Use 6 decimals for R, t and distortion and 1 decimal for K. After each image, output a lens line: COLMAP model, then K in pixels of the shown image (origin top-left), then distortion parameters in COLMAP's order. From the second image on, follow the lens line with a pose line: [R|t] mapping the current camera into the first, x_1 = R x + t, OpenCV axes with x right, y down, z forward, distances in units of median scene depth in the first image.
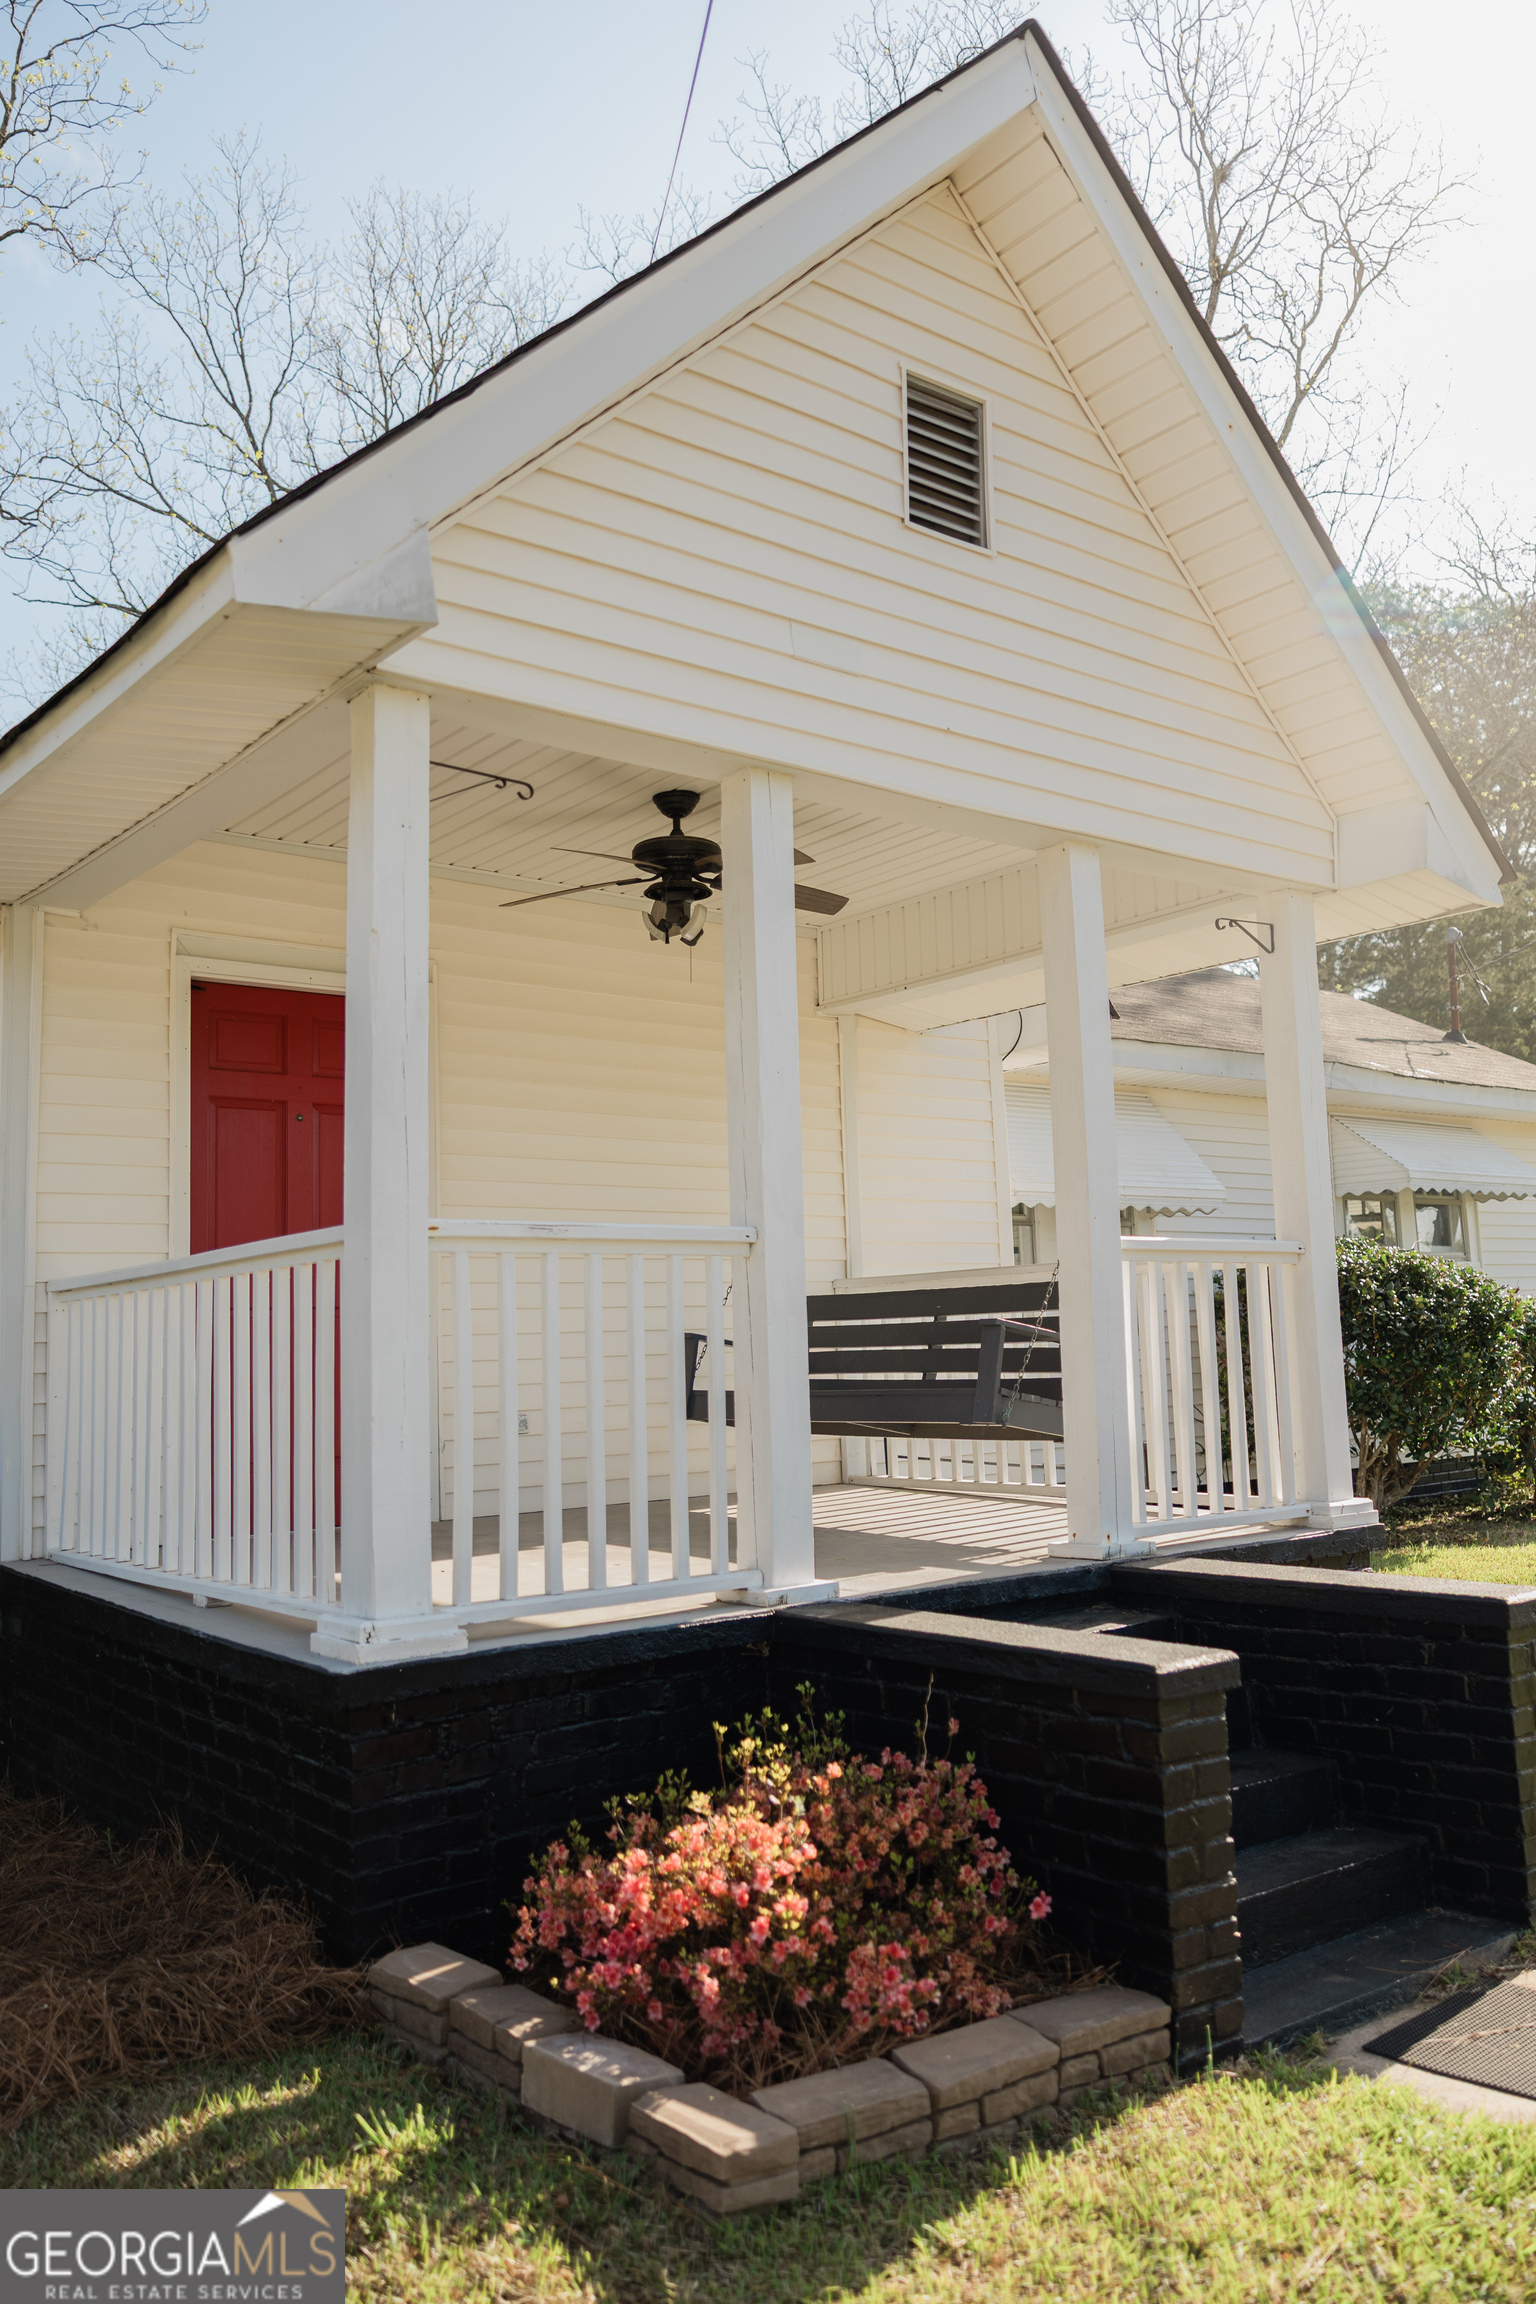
lens RADIAL K [[1864.2, 0, 778.1], [0, 1864.2, 1131.8], [0, 0, 1]] dist [0.018850, -0.008742]
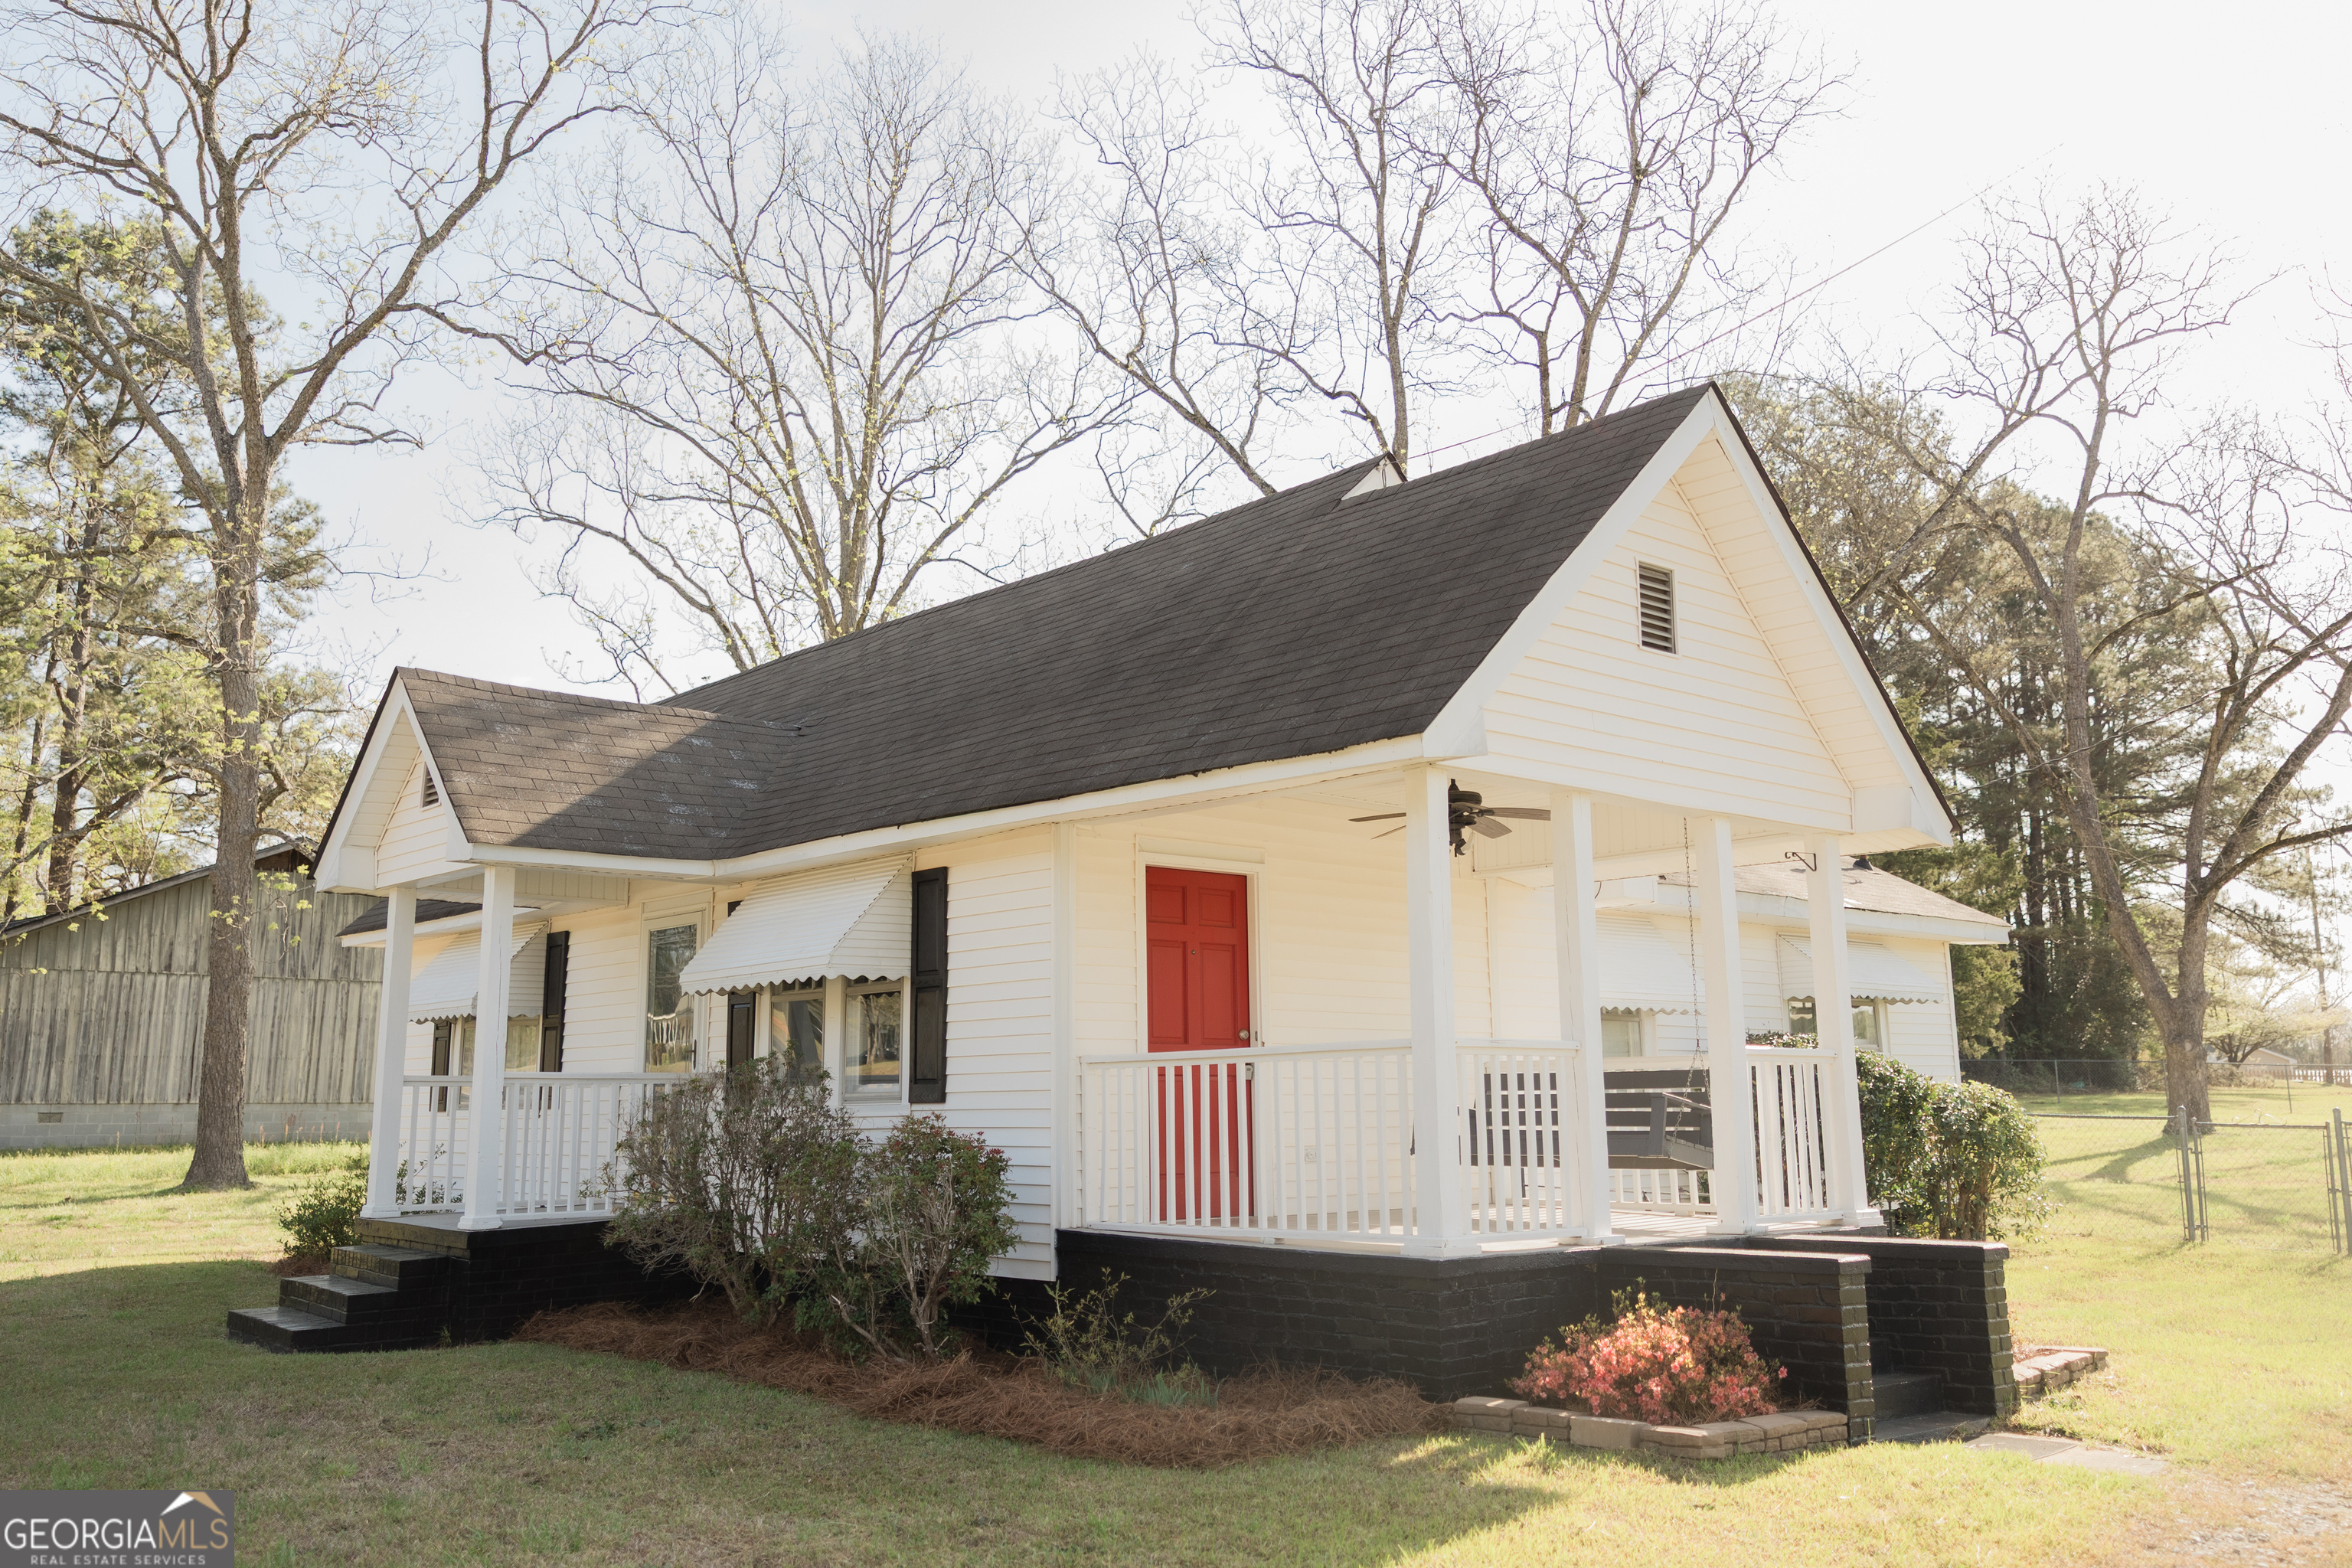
lens RADIAL K [[1903.1, 0, 1204.5], [0, 1903.1, 740.3], [0, 0, 1]] dist [0.018850, -0.008742]
pose [[0.998743, 0.030312, 0.039920, -0.370707], [-0.027124, 0.996574, -0.078126, -0.070313], [-0.042151, 0.076945, 0.996144, -0.710570]]
